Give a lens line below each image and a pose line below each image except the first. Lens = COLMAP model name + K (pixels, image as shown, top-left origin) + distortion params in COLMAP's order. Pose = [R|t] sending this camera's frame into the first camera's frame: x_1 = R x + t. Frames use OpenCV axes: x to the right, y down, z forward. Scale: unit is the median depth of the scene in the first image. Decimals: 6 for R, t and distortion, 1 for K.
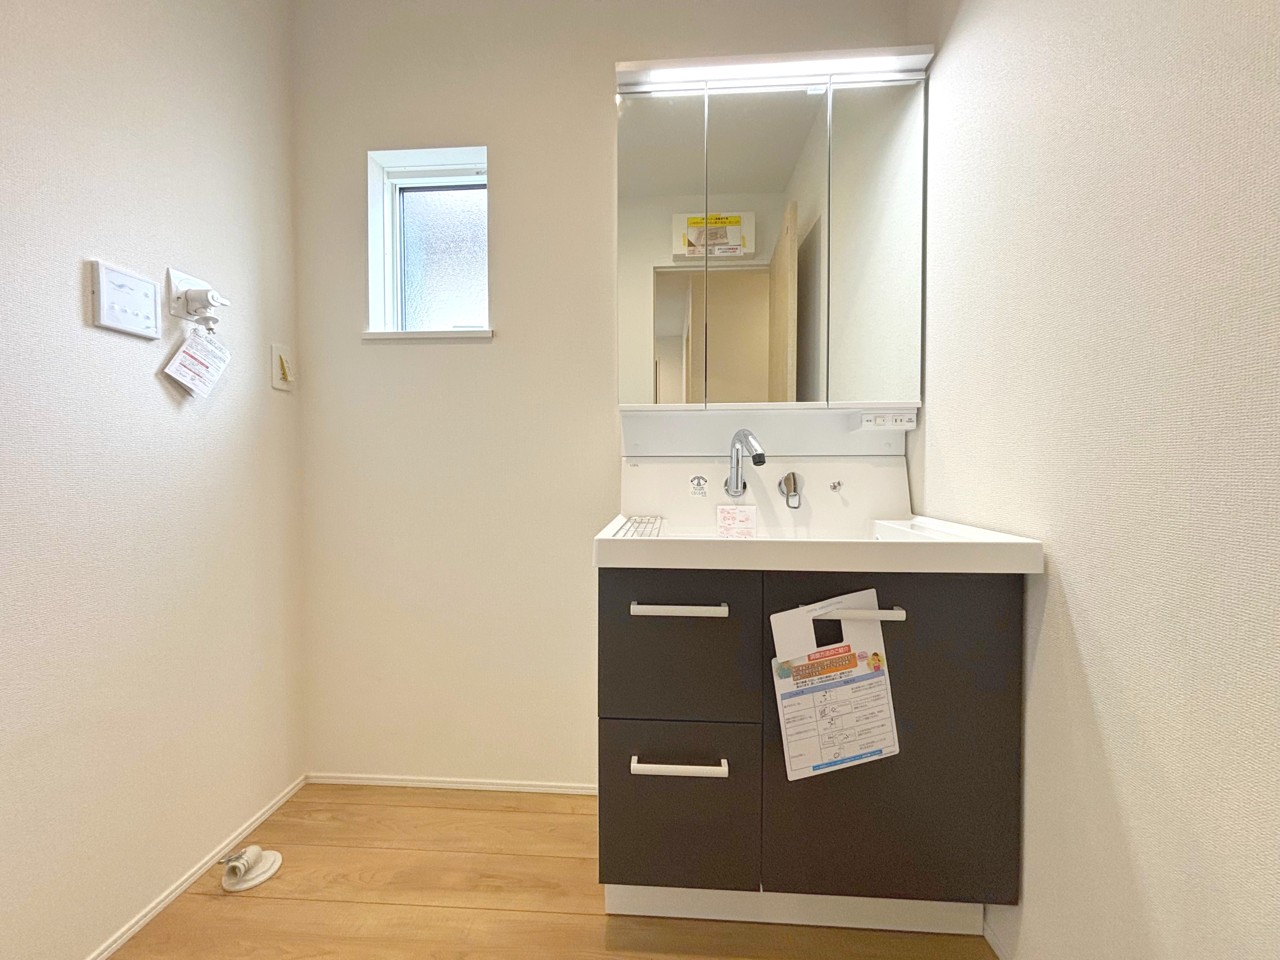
lens RADIAL K [[517.6, 0, 639.5], [0, 517.6, 479.1], [0, 0, 1]] dist [-0.002728, 0.000667]
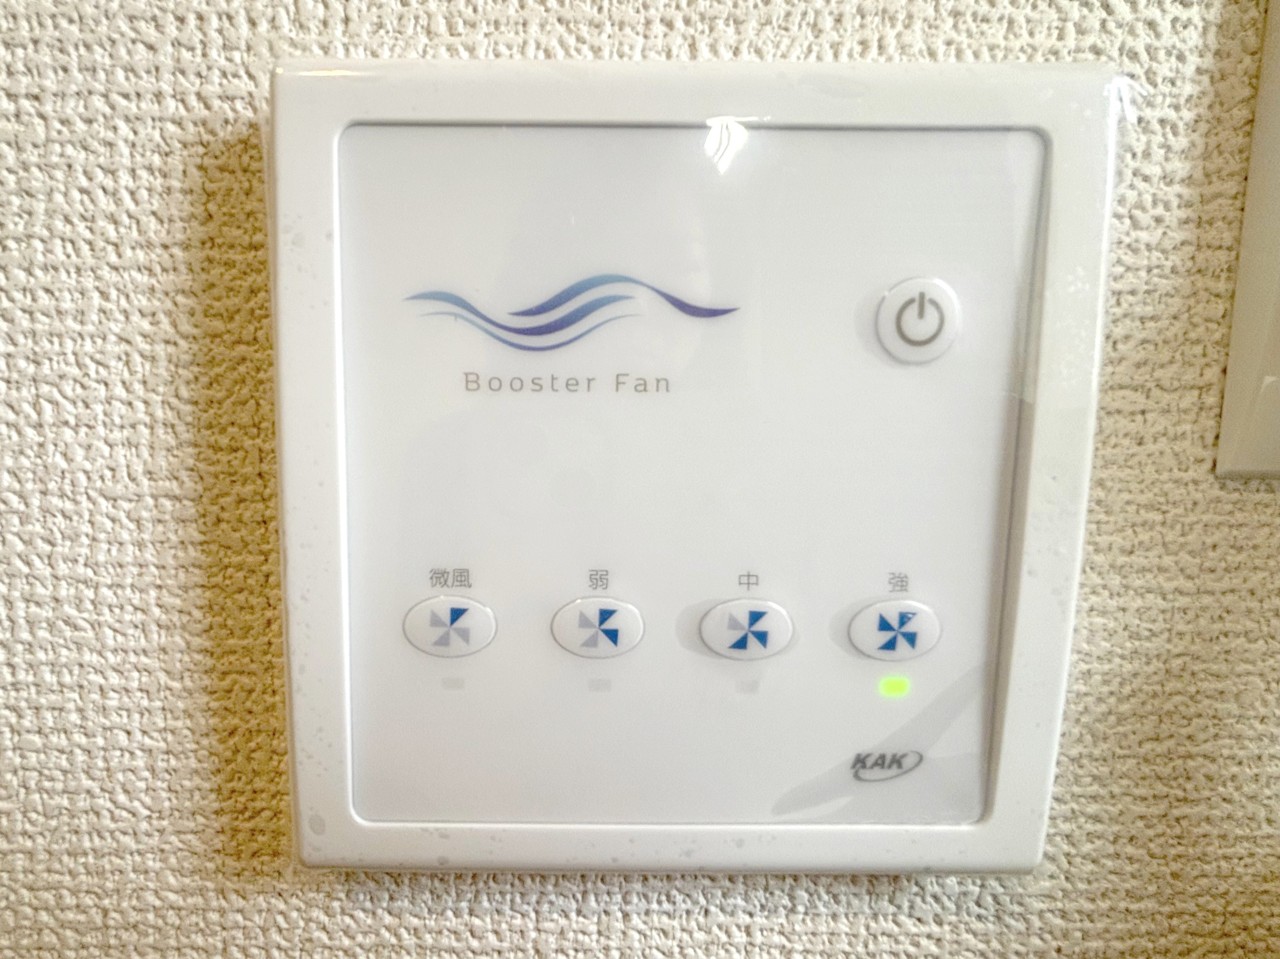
lens RADIAL K [[517.6, 0, 637.7], [0, 517.6, 478.8], [0, 0, 1]] dist [-0.002728, 0.000667]
pose [[0.062718, 0.094239, -0.993572, -0.734040], [-0.035930, 0.995100, 0.092116, -0.282721], [0.997384, 0.029921, 0.065797, 0.796785]]
